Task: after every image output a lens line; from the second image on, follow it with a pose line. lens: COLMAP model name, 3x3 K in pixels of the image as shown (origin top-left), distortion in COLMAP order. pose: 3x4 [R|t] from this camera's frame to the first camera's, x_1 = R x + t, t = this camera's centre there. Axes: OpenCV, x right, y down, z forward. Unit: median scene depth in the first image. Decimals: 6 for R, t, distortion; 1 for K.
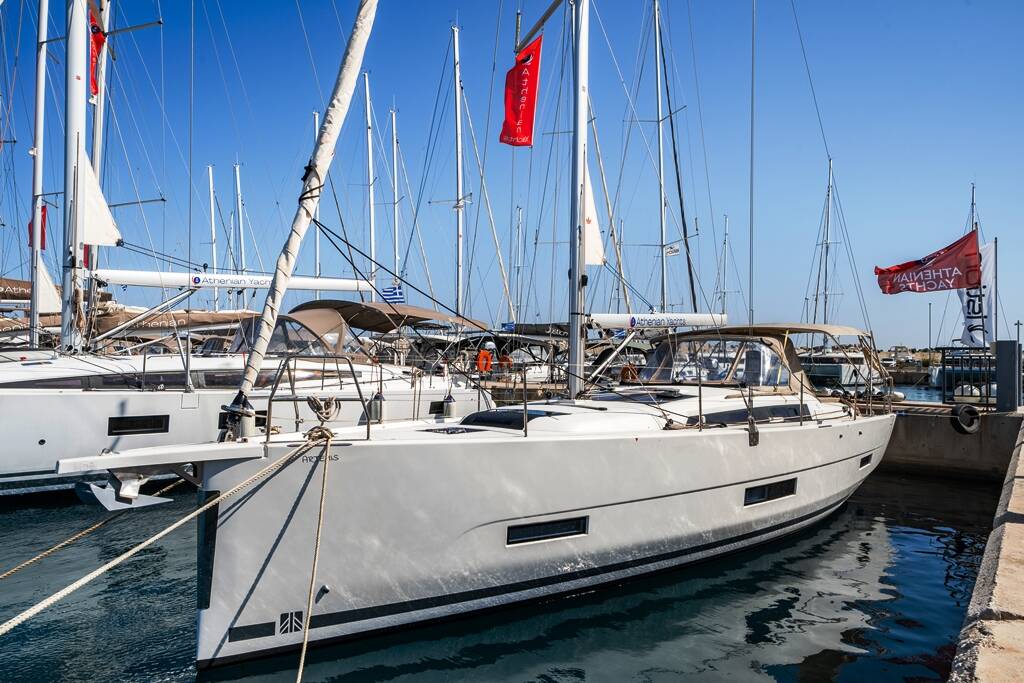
lens RADIAL K [[645.3, 0, 511.8], [0, 645.3, 345.5], [0, 0, 1]] dist [0.007341, 0.000444]
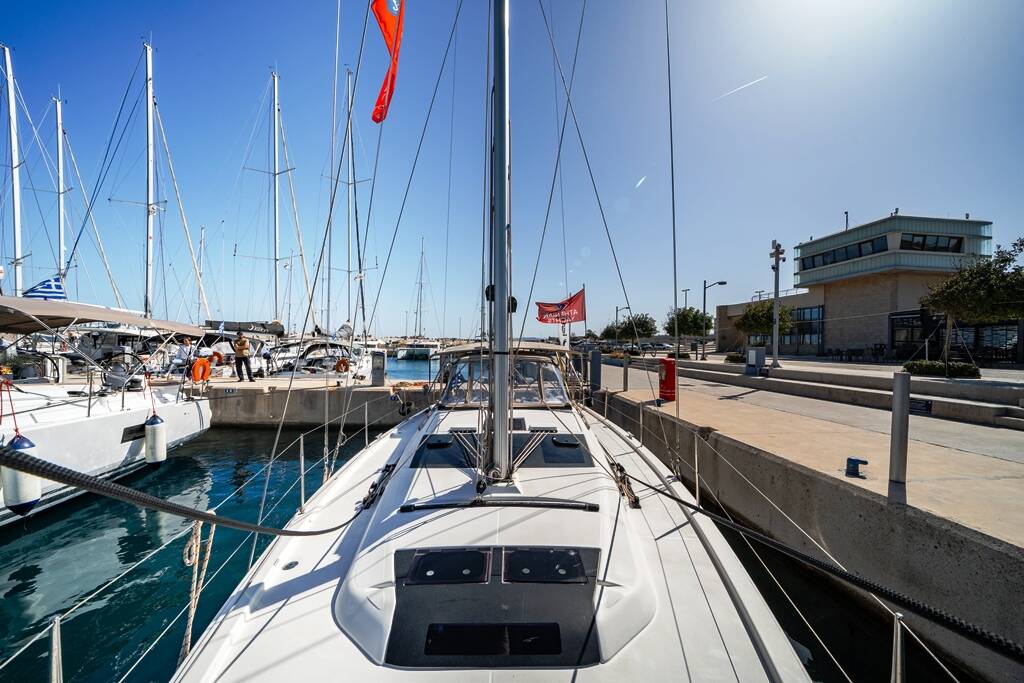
lens RADIAL K [[352.4, 0, 510.7], [0, 352.4, 345.5], [0, 0, 1]] dist [-0.014148, -0.000019]
pose [[0.738639, 0.004416, 0.674086, -0.036066], [-0.024937, 0.999473, 0.020778, -0.020616], [-0.673640, -0.032157, 0.738360, 0.220683]]
